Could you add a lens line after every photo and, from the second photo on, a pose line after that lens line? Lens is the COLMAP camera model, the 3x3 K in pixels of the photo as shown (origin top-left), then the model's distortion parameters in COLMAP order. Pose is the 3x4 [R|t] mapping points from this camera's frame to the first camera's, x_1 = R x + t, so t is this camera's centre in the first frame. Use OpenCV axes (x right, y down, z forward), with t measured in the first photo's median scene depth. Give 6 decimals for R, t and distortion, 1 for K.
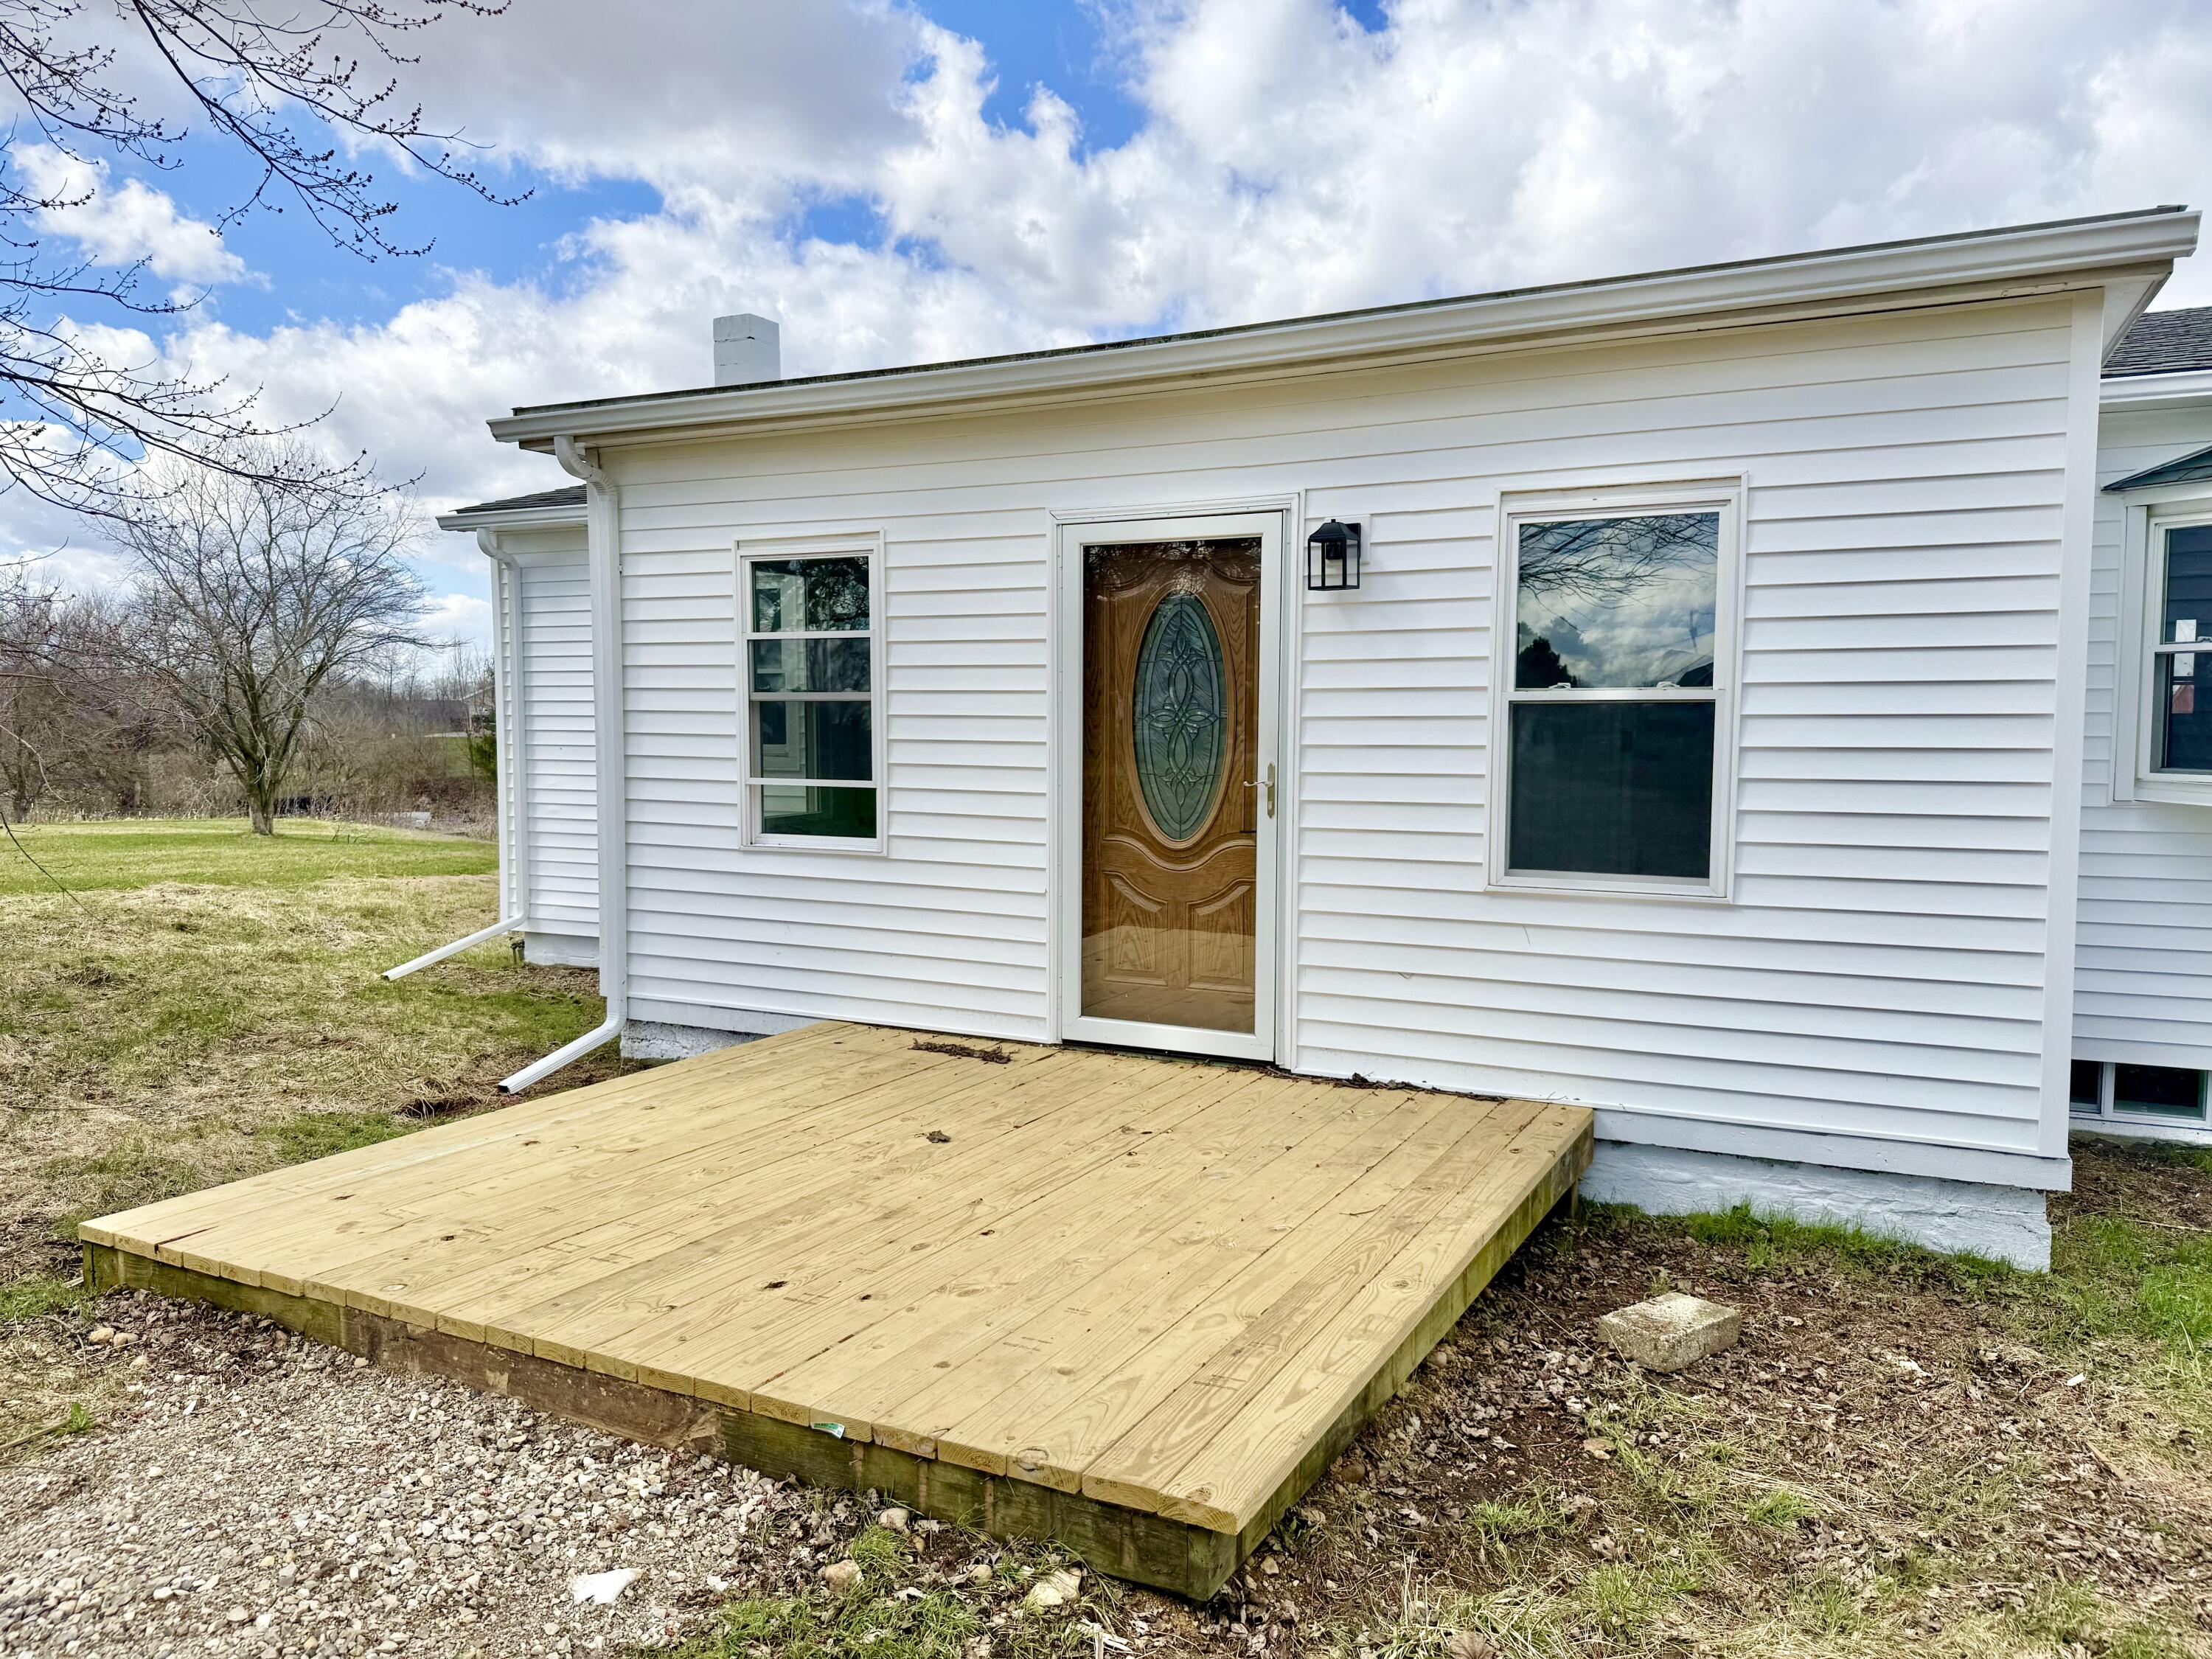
lens RADIAL K [[1551.1, 0, 1101.3], [0, 1551.1, 833.9], [0, 0, 1]] dist [0.040100, -0.063763]
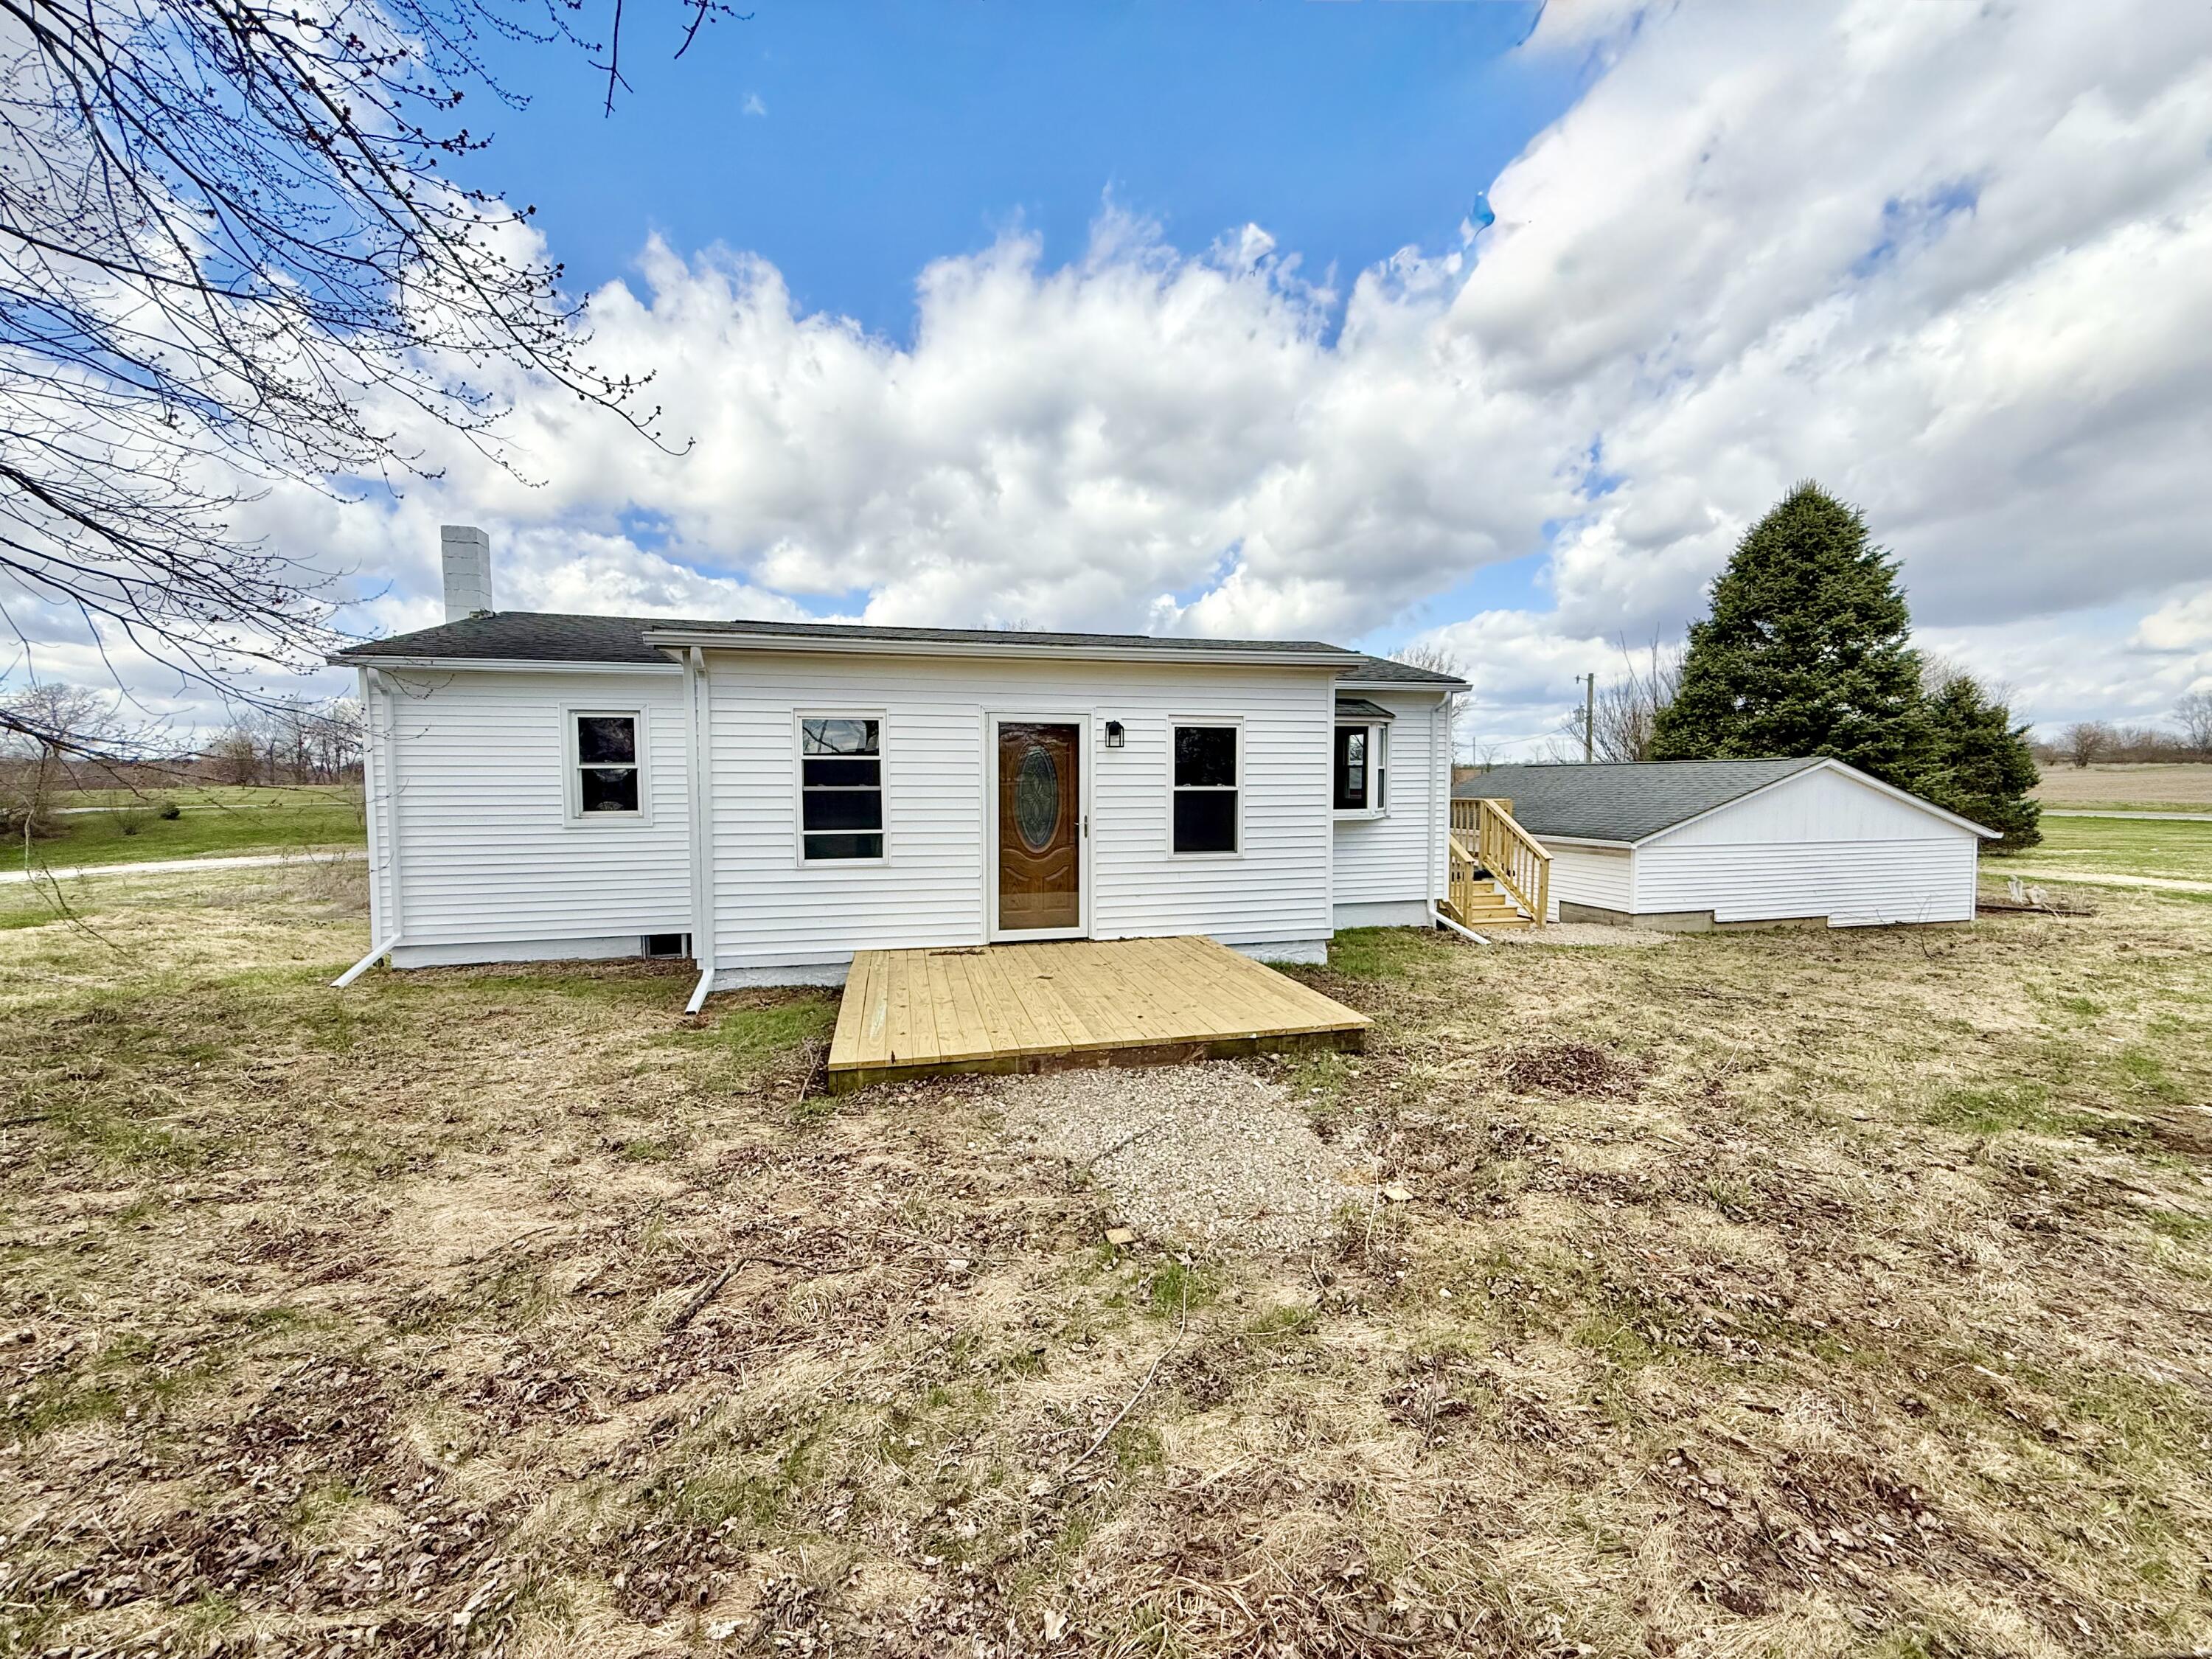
lens RADIAL K [[918.0, 0, 1106.0], [0, 918.0, 829.5], [0, 0, 1]] dist [-0.001289, -0.000062]
pose [[0.763749, -0.049074, 0.643645, -0.746240], [0.053650, 0.998482, 0.012467, -0.036394], [-0.643280, 0.025011, 0.765222, -0.115904]]
